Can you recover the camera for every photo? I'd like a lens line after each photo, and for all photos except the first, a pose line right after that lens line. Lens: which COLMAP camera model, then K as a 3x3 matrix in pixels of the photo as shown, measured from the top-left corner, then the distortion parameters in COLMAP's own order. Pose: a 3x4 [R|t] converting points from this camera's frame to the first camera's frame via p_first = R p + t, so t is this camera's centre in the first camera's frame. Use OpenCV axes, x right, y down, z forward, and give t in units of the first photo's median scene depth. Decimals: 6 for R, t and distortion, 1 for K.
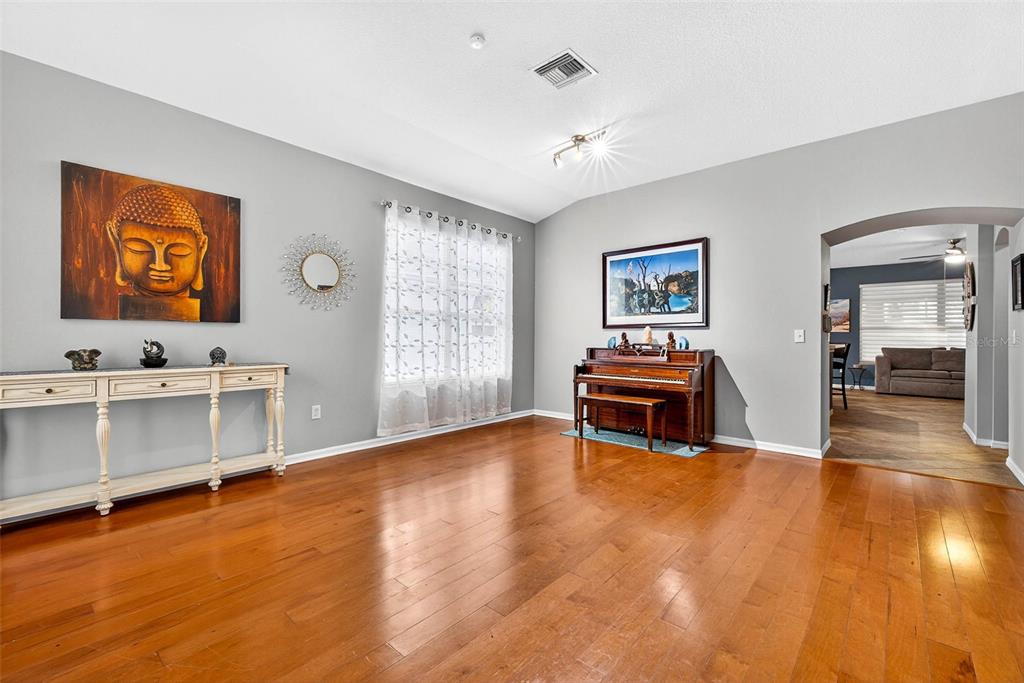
lens RADIAL K [[438.4, 0, 511.1], [0, 438.4, 340.0], [0, 0, 1]] dist [-0.000079, -0.000004]
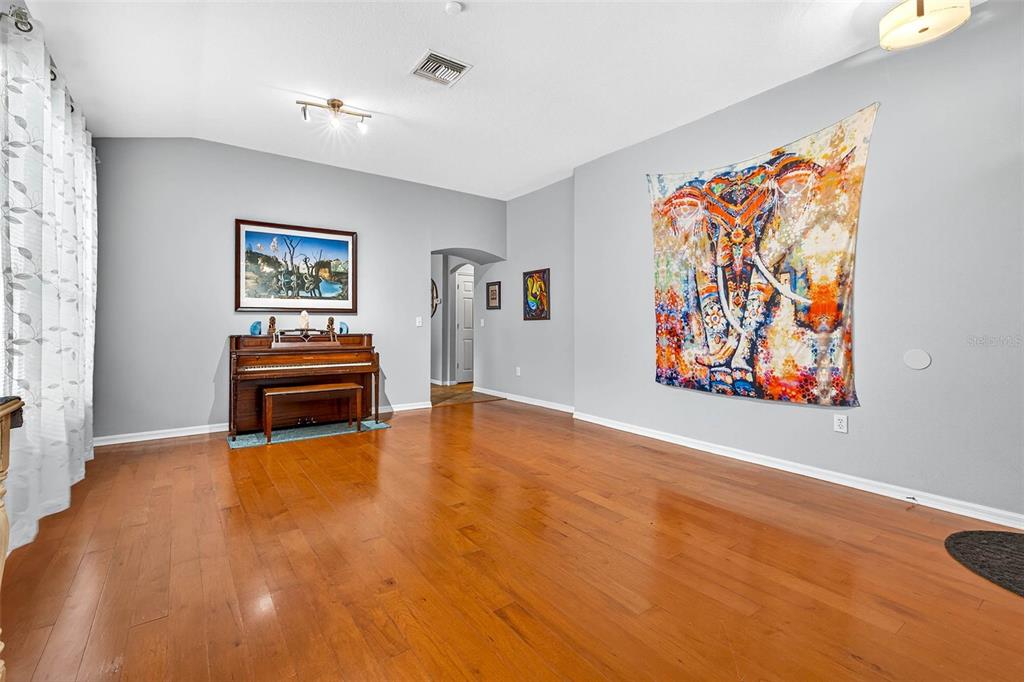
lens RADIAL K [[438.4, 0, 501.5], [0, 438.4, 323.2], [0, 0, 1]] dist [-0.000079, -0.000004]
pose [[0.212102, -0.001689, 0.977246, -0.528699], [0.003837, 0.999992, 0.000896, -0.003621], [-0.977240, 0.003560, 0.212107, 0.379258]]
